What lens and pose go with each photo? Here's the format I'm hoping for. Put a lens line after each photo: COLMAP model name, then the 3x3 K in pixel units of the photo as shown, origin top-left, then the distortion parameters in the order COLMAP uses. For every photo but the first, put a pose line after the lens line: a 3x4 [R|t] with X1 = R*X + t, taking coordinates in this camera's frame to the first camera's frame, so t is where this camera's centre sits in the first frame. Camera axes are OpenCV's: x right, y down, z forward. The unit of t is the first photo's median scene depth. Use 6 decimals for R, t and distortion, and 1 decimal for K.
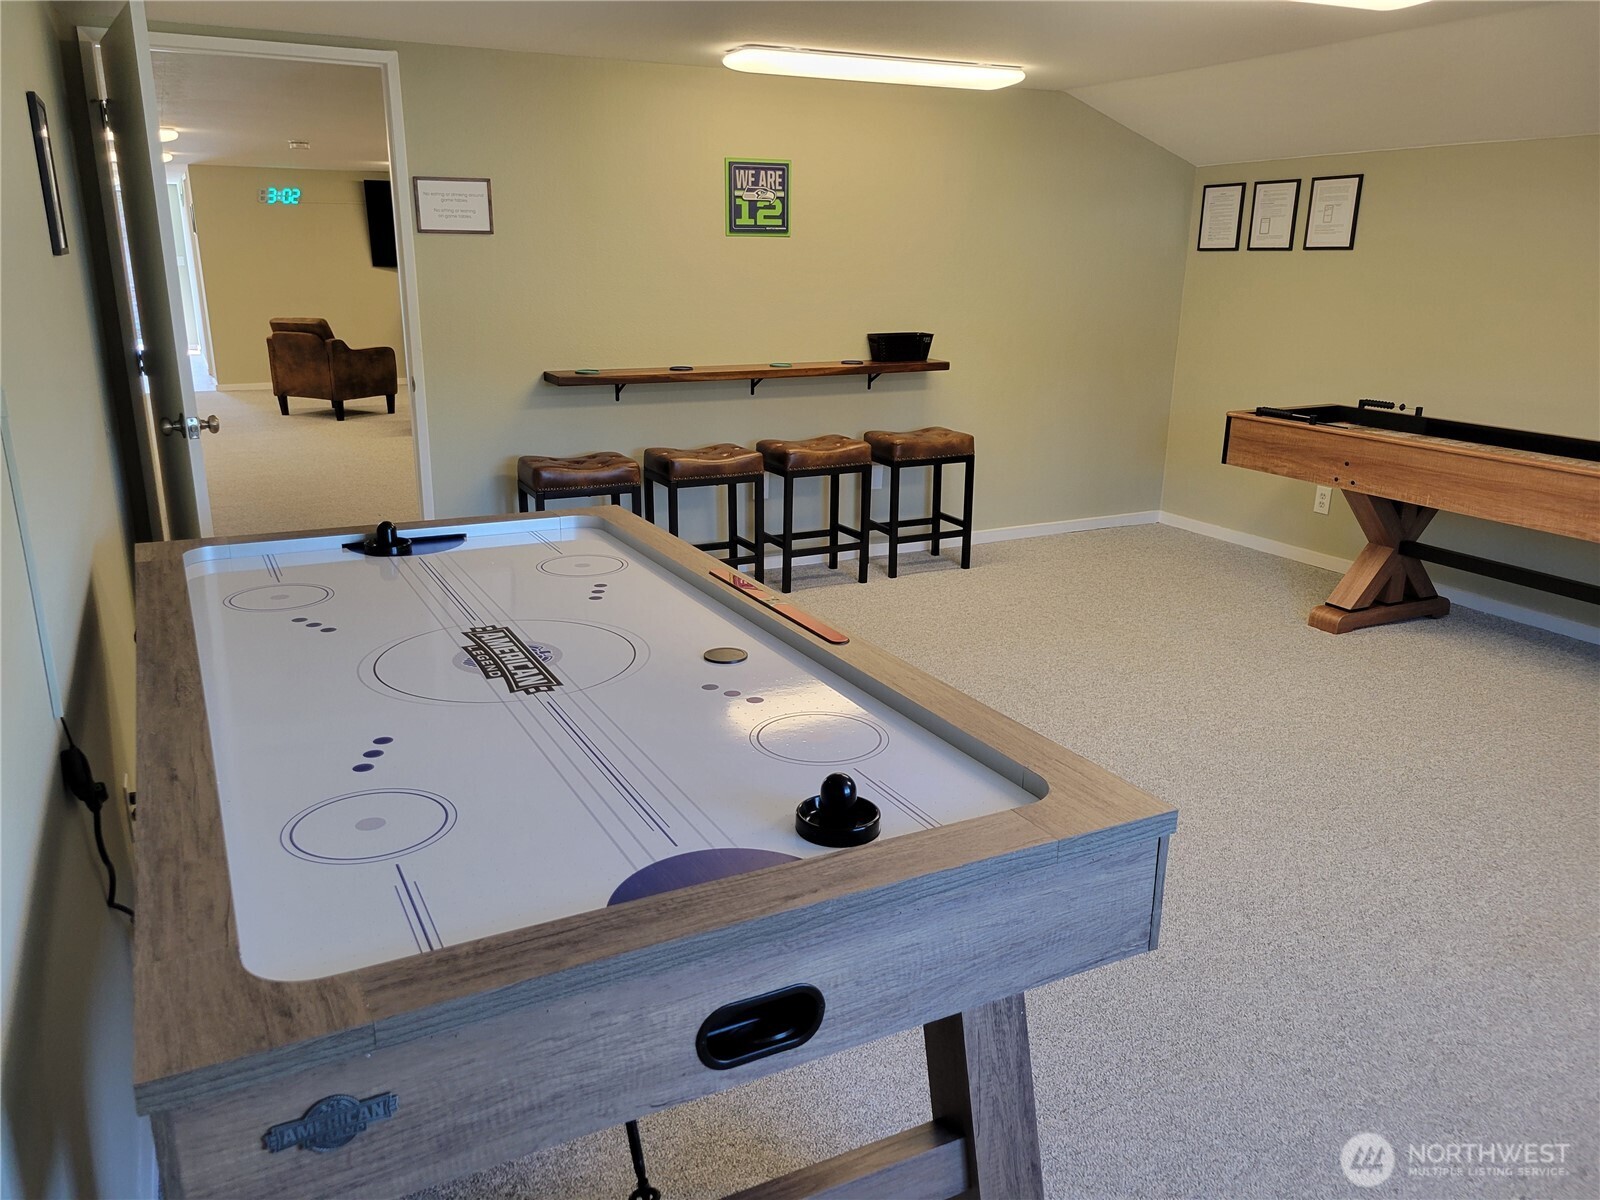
lens RADIAL K [[1203.8, 0, 798.7], [0, 1203.8, 602.4], [0, 0, 1]] dist [-0.003706, -0.000522]
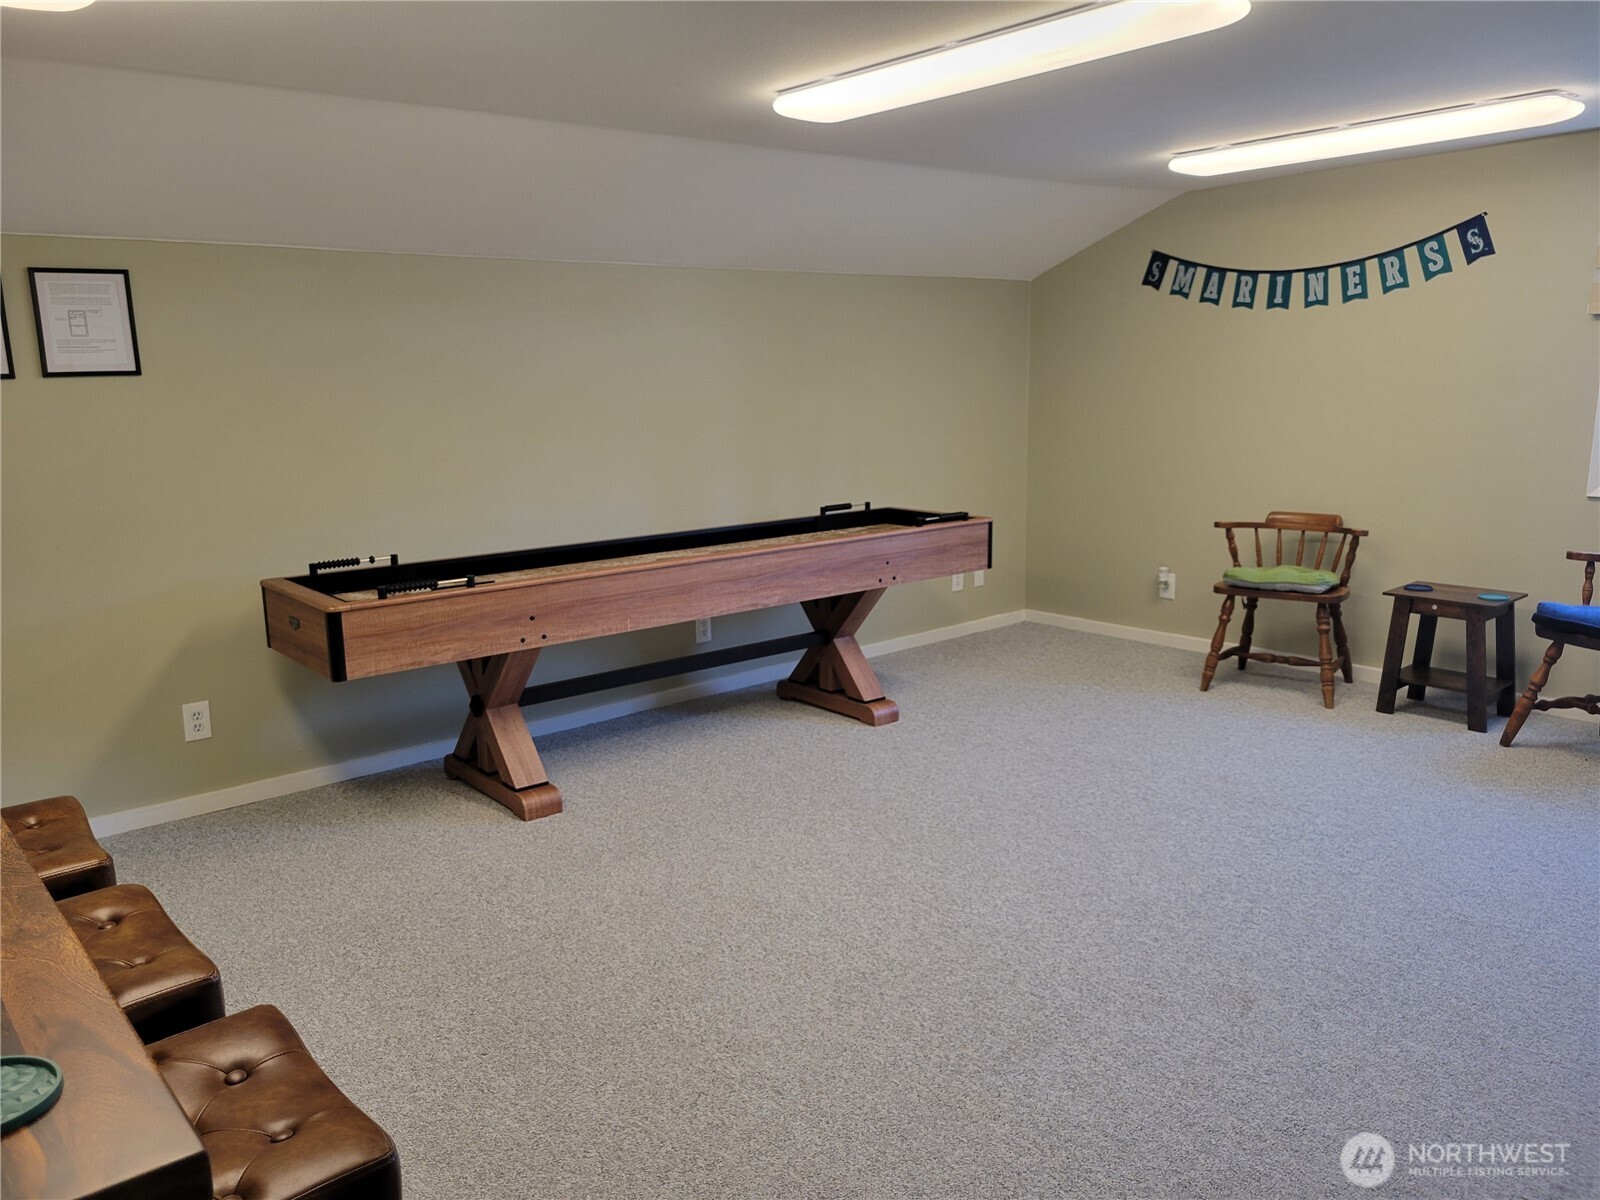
lens RADIAL K [[1203.8, 0, 799.9], [0, 1203.8, 596.3], [0, 0, 1]] dist [-0.003706, -0.000522]
pose [[-0.196394, -0.176031, 0.964594, -0.342657], [0.303497, 0.924529, 0.230513, -0.245094], [-0.932373, 0.338023, -0.128147, 0.868976]]
